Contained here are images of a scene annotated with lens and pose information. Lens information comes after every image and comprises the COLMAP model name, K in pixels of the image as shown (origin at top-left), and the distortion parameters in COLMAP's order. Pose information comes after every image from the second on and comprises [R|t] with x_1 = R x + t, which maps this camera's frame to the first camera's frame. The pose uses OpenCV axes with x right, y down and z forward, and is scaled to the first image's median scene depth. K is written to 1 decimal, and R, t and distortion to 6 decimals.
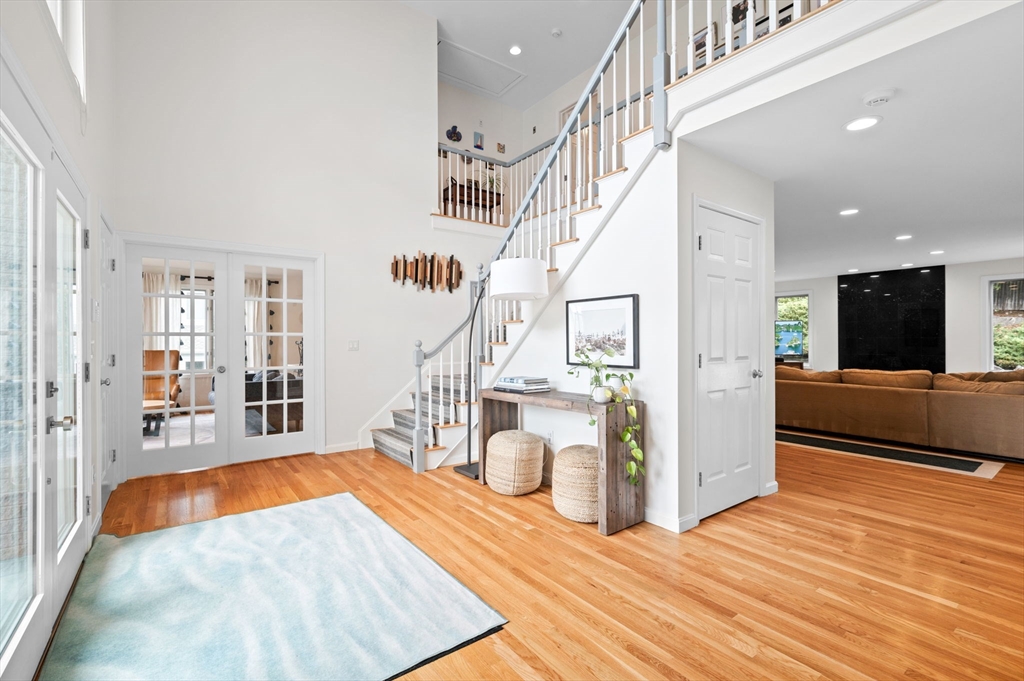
lens RADIAL K [[470.4, 0, 524.1], [0, 470.4, 339.5], [0, 0, 1]] dist [-0.002515, -0.000568]
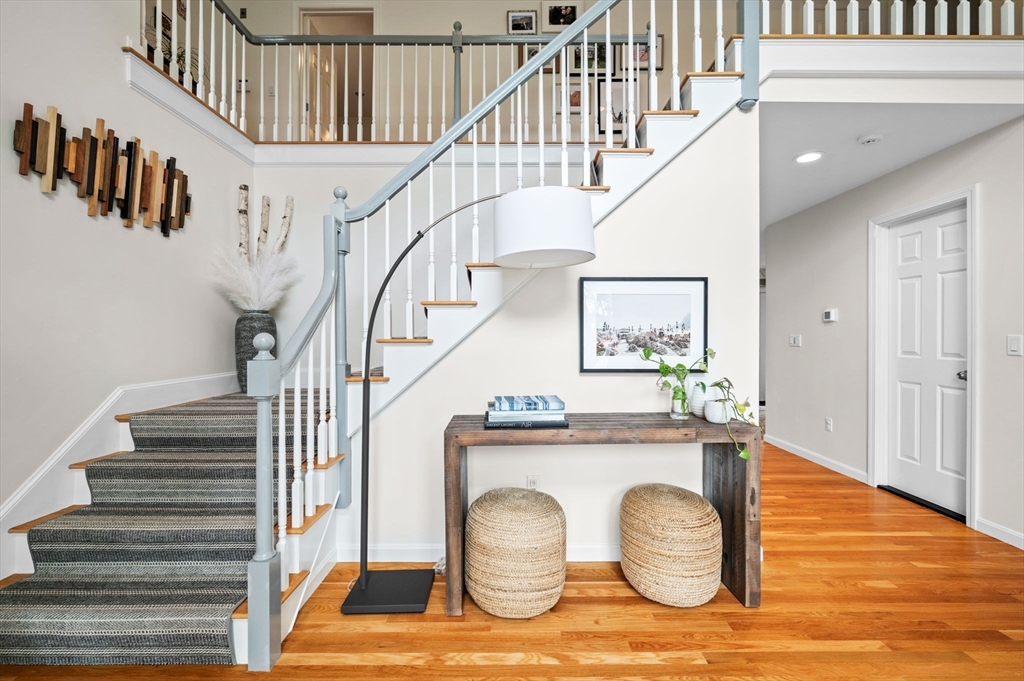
lens RADIAL K [[415.5, 0, 511.2], [0, 415.5, 337.3], [0, 0, 1]] dist [0.003214, -0.000480]
pose [[0.601021, 0.001284, 0.799233, -0.312379], [-0.003945, 0.999991, 0.001360, 0.002277], [-0.799224, -0.003971, 0.601020, 0.508186]]
